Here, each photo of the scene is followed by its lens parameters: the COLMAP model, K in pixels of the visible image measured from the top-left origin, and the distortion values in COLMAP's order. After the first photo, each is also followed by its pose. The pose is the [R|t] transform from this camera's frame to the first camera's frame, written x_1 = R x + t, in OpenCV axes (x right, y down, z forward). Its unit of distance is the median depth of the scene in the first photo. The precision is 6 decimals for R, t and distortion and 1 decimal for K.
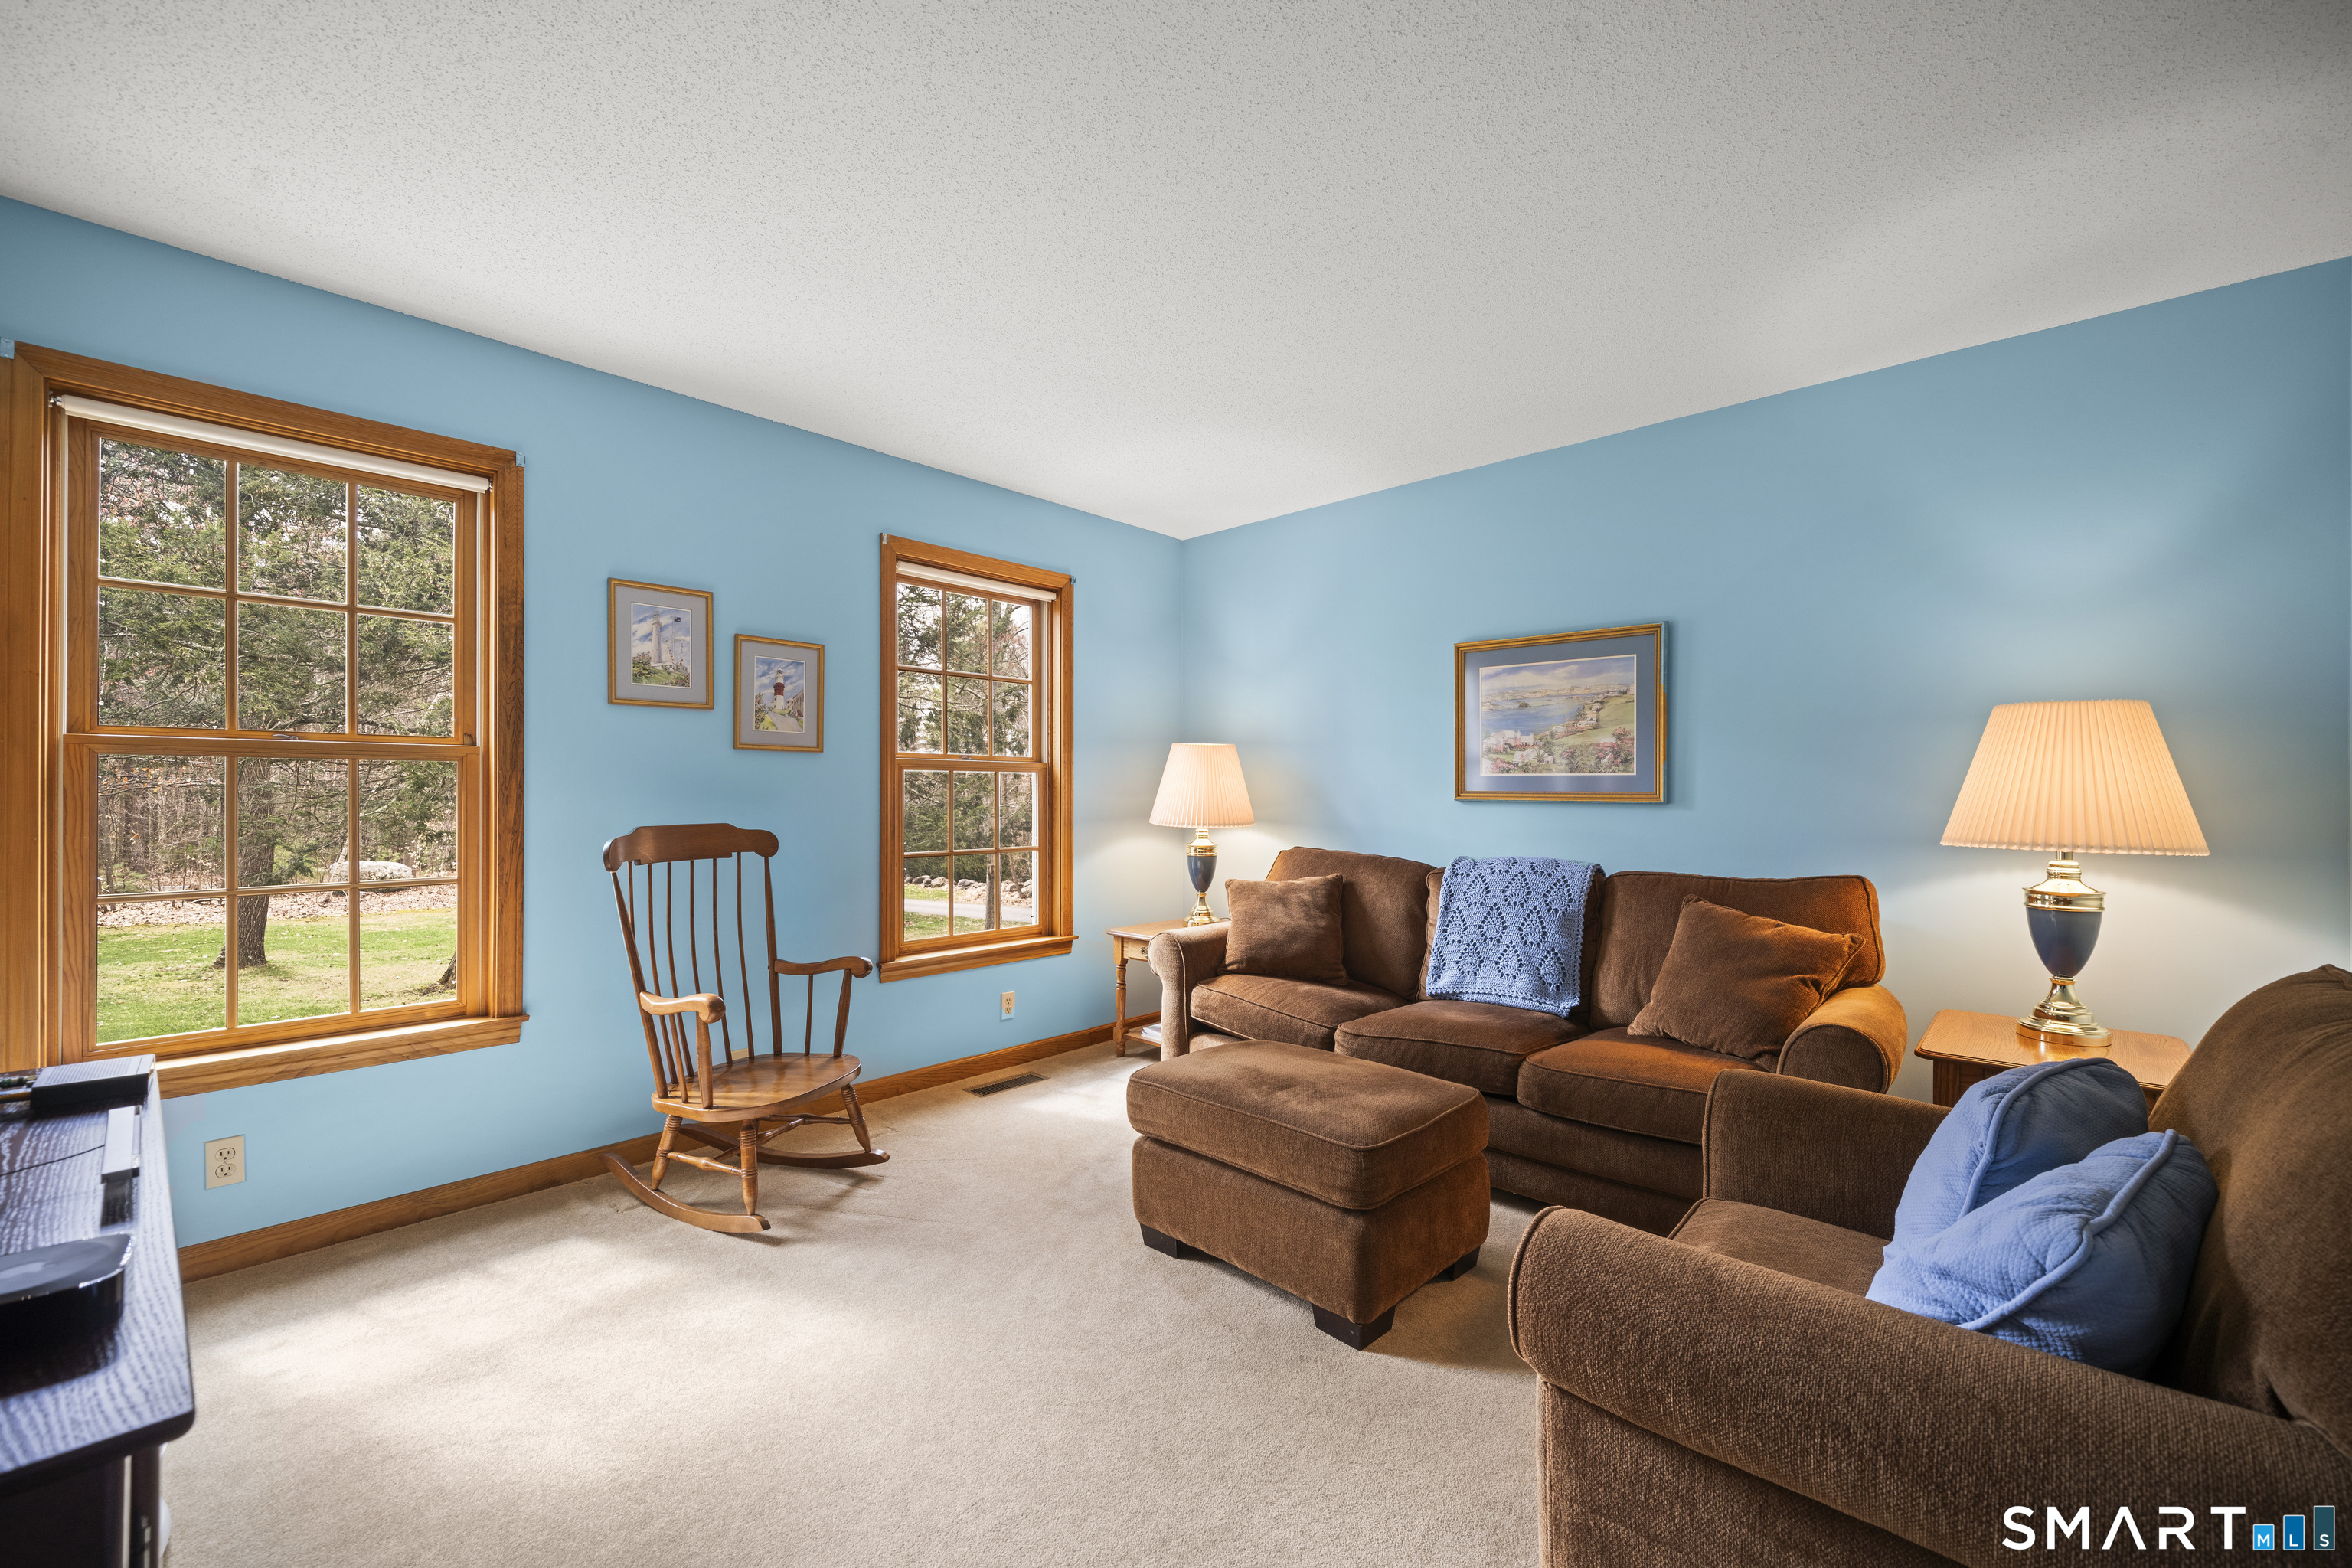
lens RADIAL K [[953.5, 0, 1174.2], [0, 953.5, 785.0], [0, 0, 1]] dist [-0.001008, -0.000080]
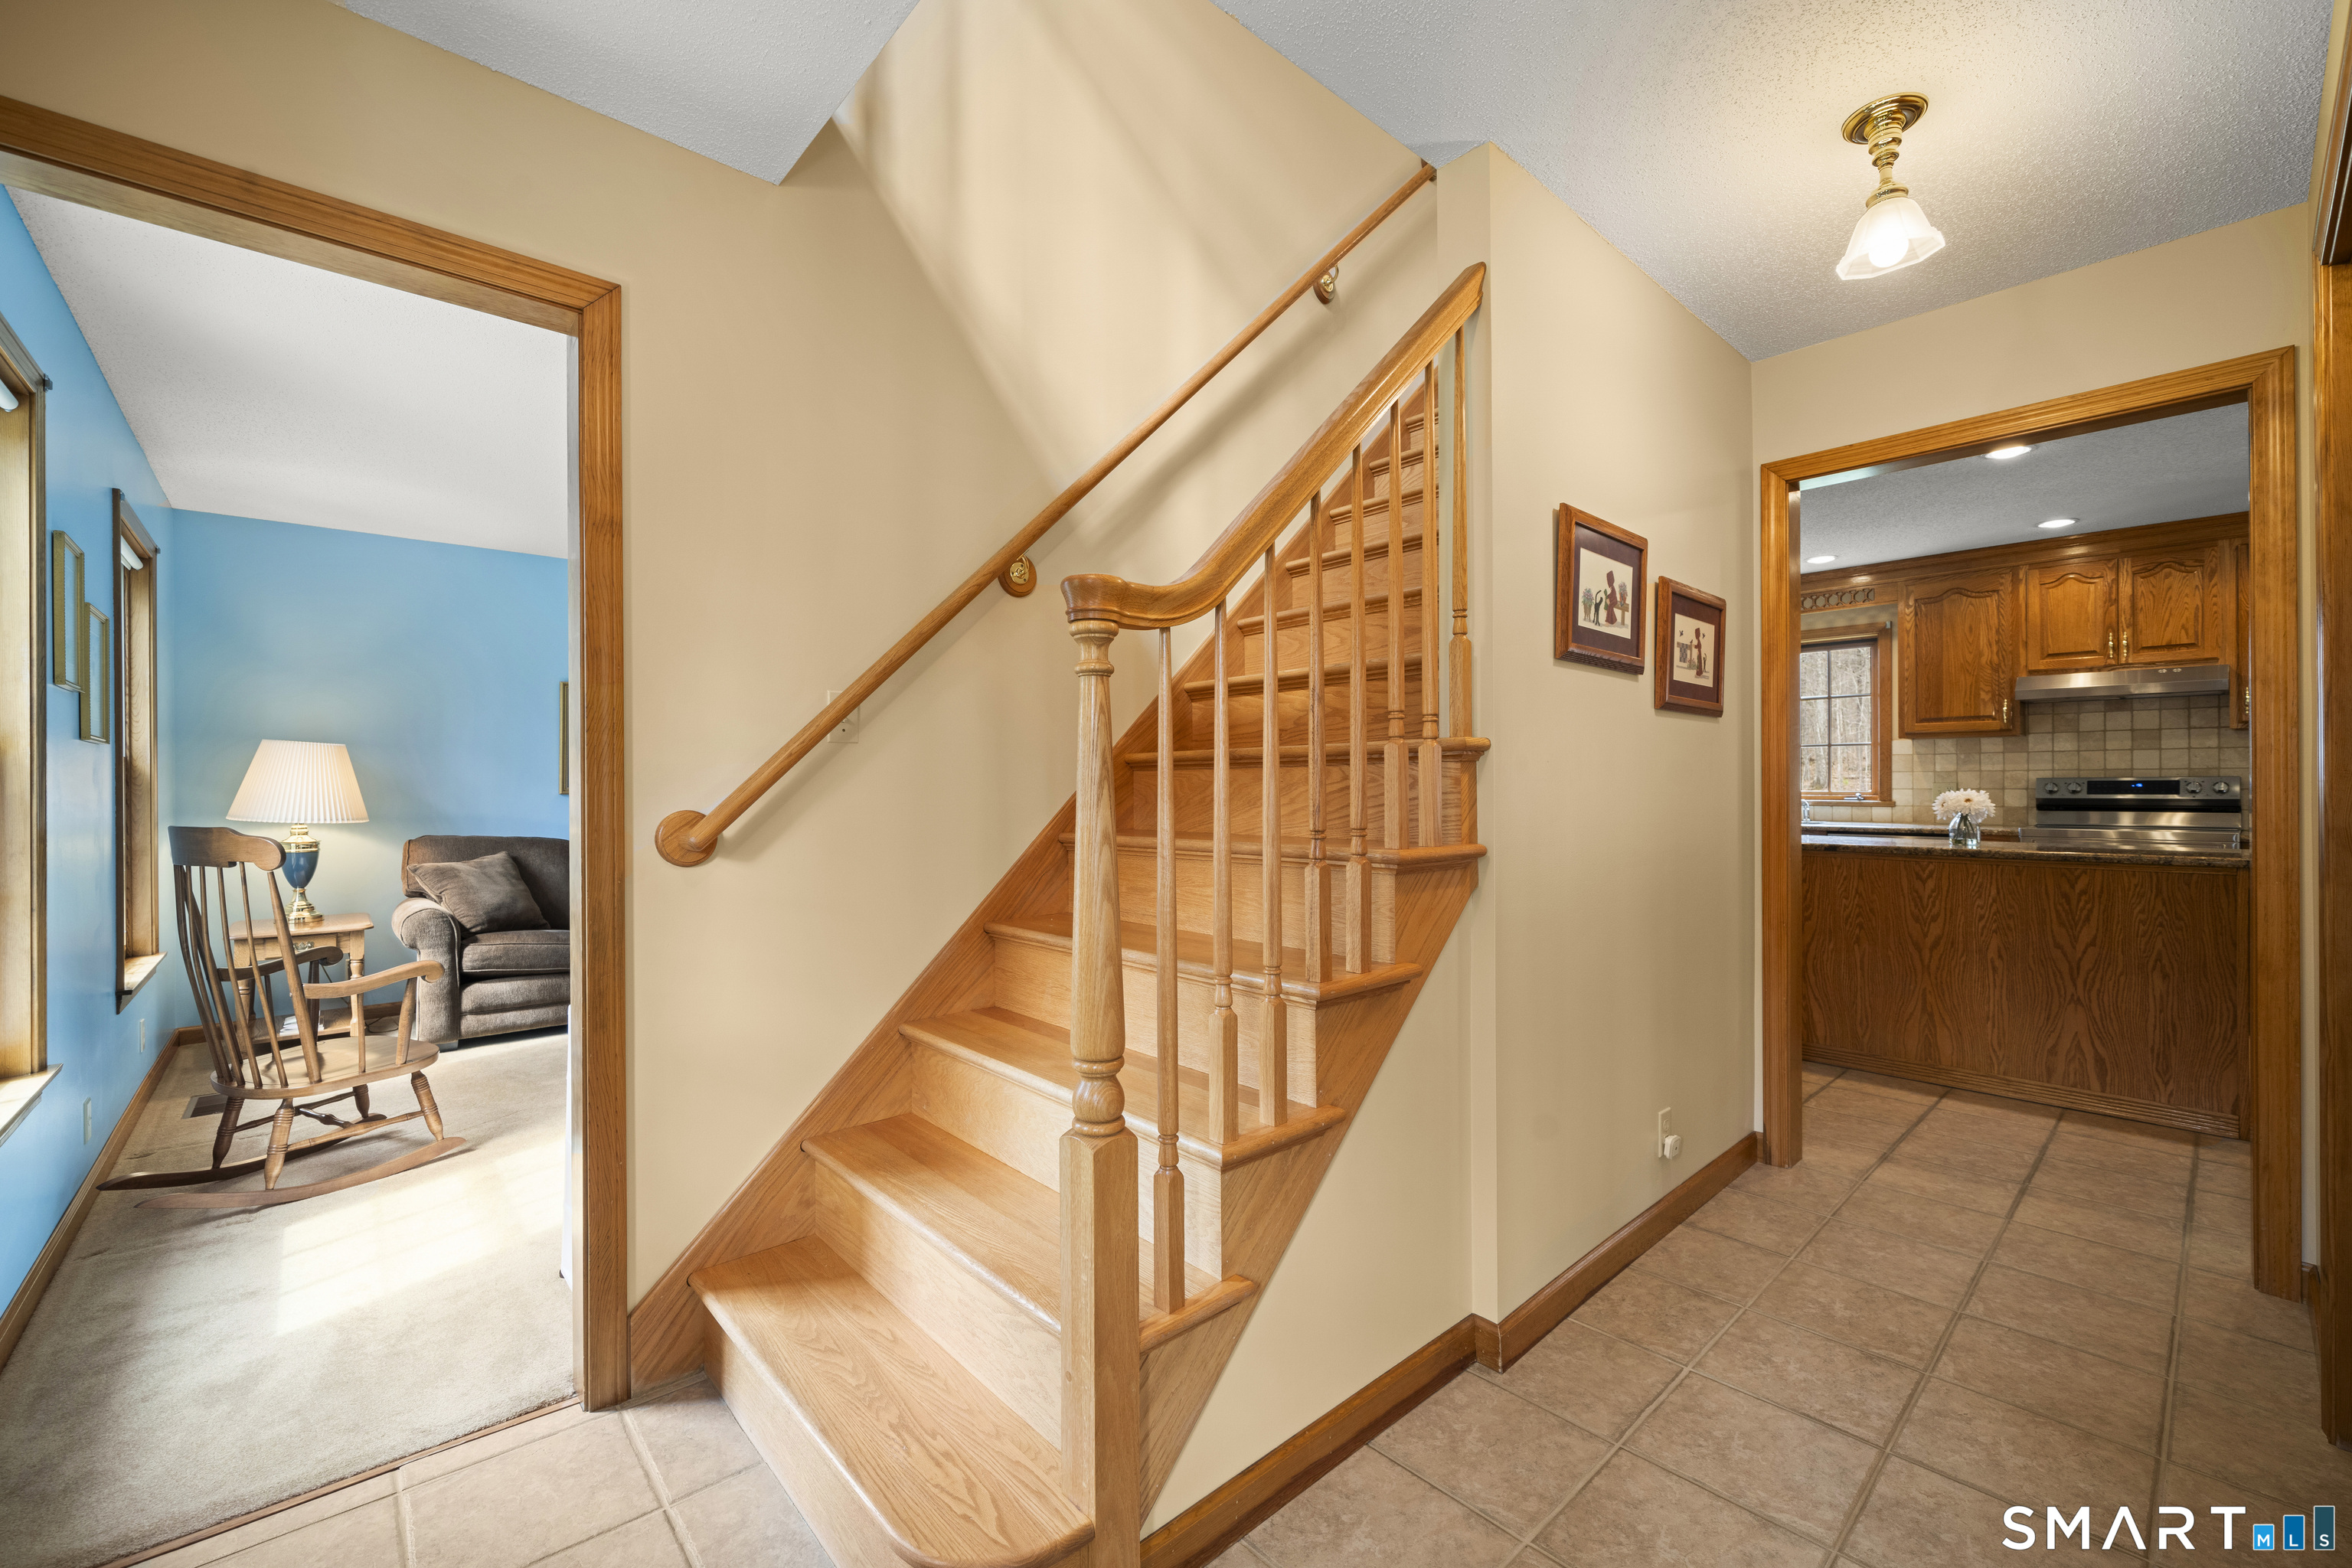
lens RADIAL K [[953.5, 0, 1174.2], [0, 953.5, 785.0], [0, 0, 1]] dist [-0.001008, -0.000080]
pose [[0.100474, -0.005937, 0.994922, -1.110296], [-0.002522, 0.999977, 0.006222, -0.007429], [-0.994937, -0.003134, 0.100456, -0.032122]]
